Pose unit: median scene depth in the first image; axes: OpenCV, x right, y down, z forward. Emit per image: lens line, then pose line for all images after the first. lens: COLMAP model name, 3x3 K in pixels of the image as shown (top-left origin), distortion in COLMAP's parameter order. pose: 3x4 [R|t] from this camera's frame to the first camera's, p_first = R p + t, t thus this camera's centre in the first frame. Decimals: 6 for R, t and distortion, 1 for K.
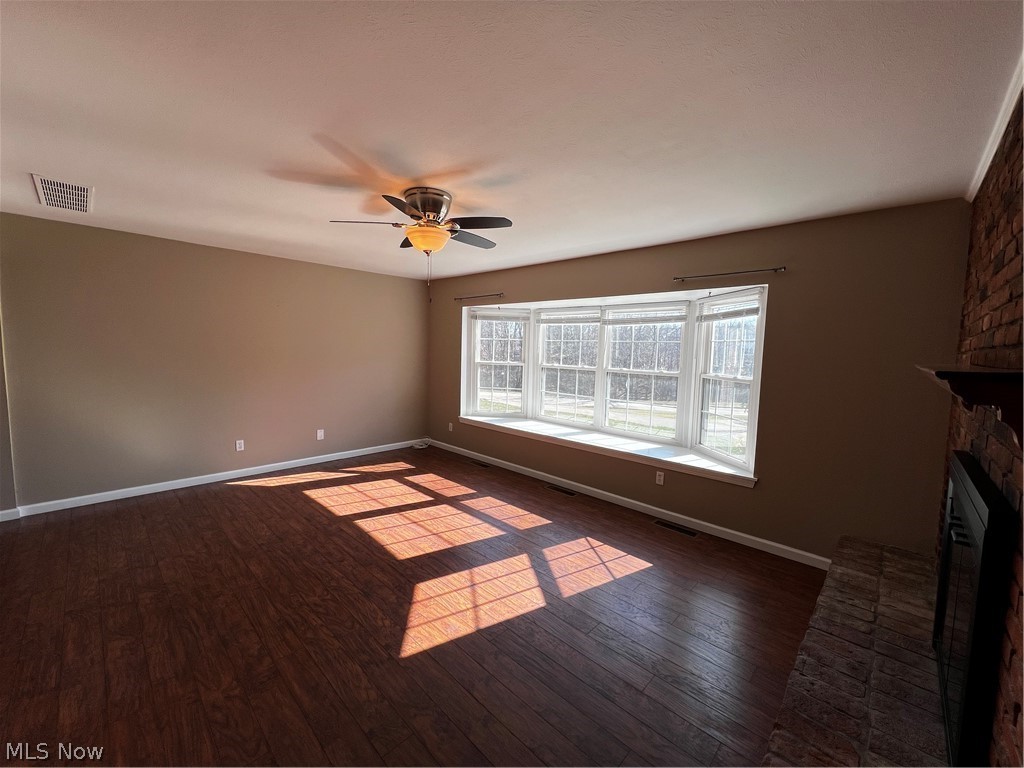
lens RADIAL K [[408.1, 0, 512.8], [0, 408.1, 384.6], [0, 0, 1]] dist [-0.002432, -0.000694]
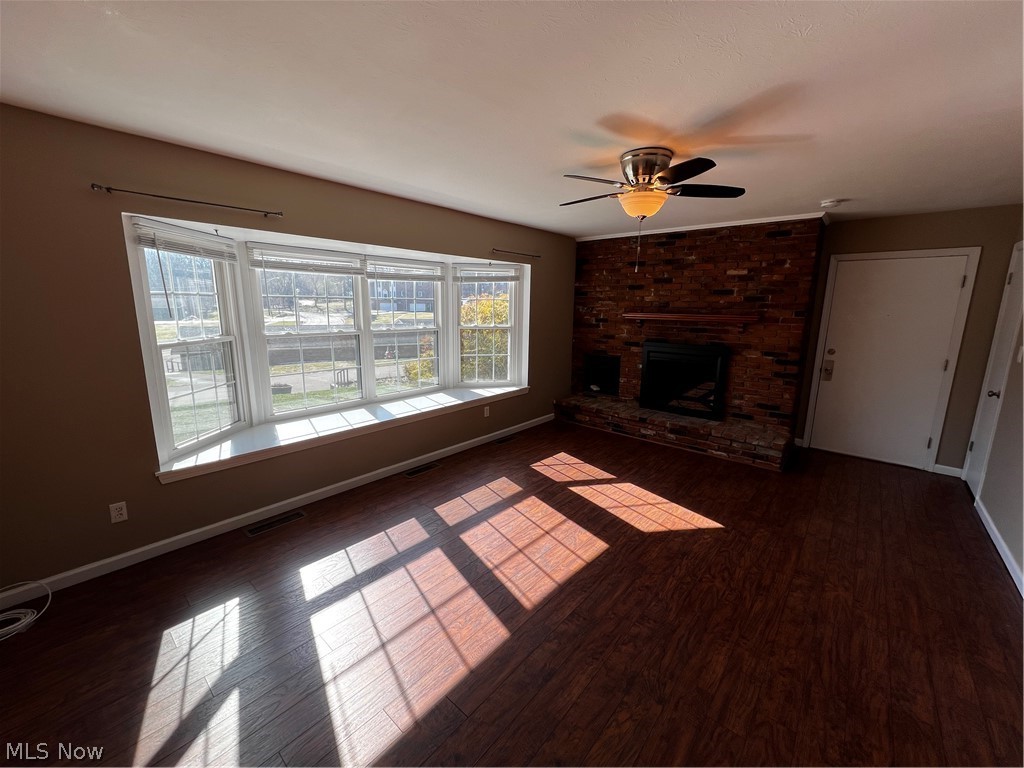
lens RADIAL K [[408.1, 0, 512.4], [0, 408.1, 381.6], [0, 0, 1]] dist [-0.002432, -0.000694]
pose [[-0.048715, -0.215367, 0.975317, -0.874740], [0.076448, 0.972808, 0.218632, -0.131739], [-0.995883, 0.085212, -0.030926, 0.986199]]
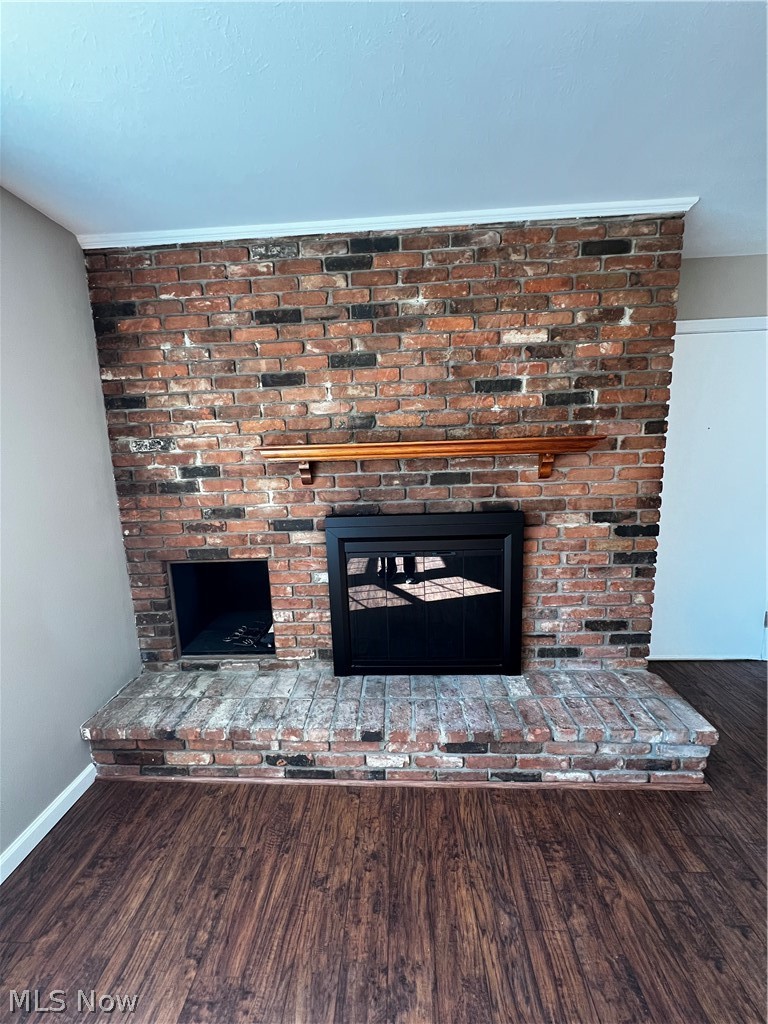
lens RADIAL K [[408.1, 0, 378.5], [0, 408.1, 510.6], [0, 0, 1]] dist [-0.002432, -0.000694]
pose [[-0.654515, -0.127892, 0.745154, 0.050562], [0.083579, 0.967309, 0.239433, -0.058632], [-0.751415, 0.218992, -0.622429, 0.766466]]
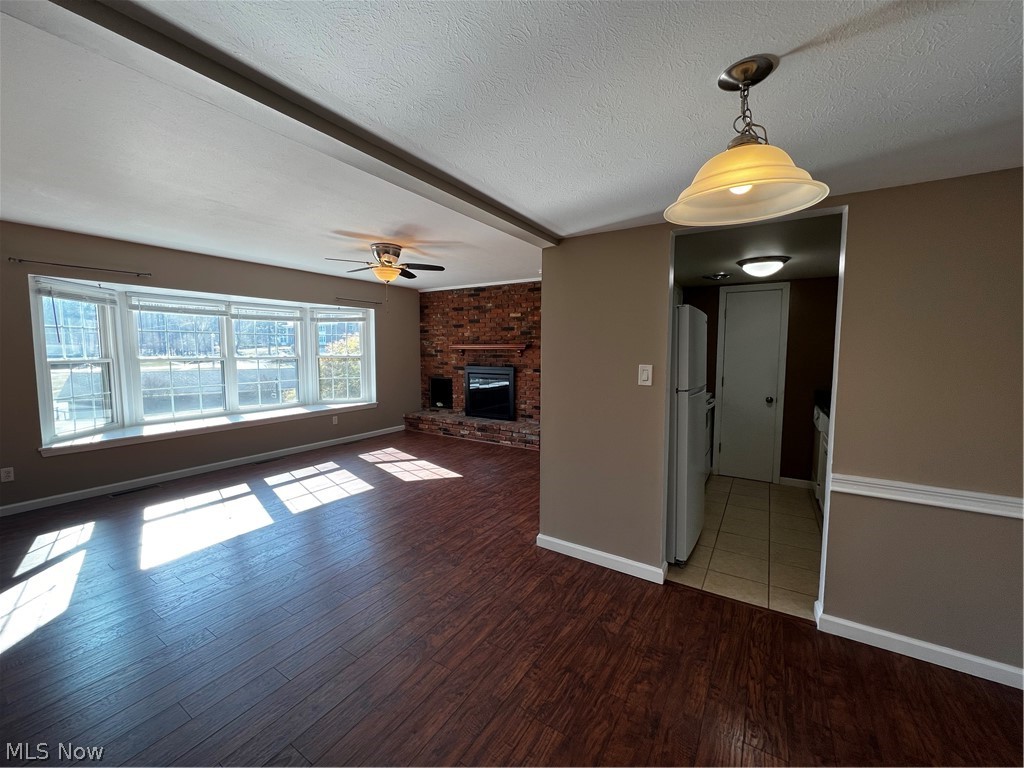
lens RADIAL K [[408.1, 0, 513.7], [0, 408.1, 380.6], [0, 0, 1]] dist [-0.002432, -0.000694]
pose [[-0.196199, -0.105560, 0.974866, -1.380594], [0.079836, 0.989168, 0.123176, -0.069615], [-0.977309, 0.101996, -0.185647, 0.614752]]
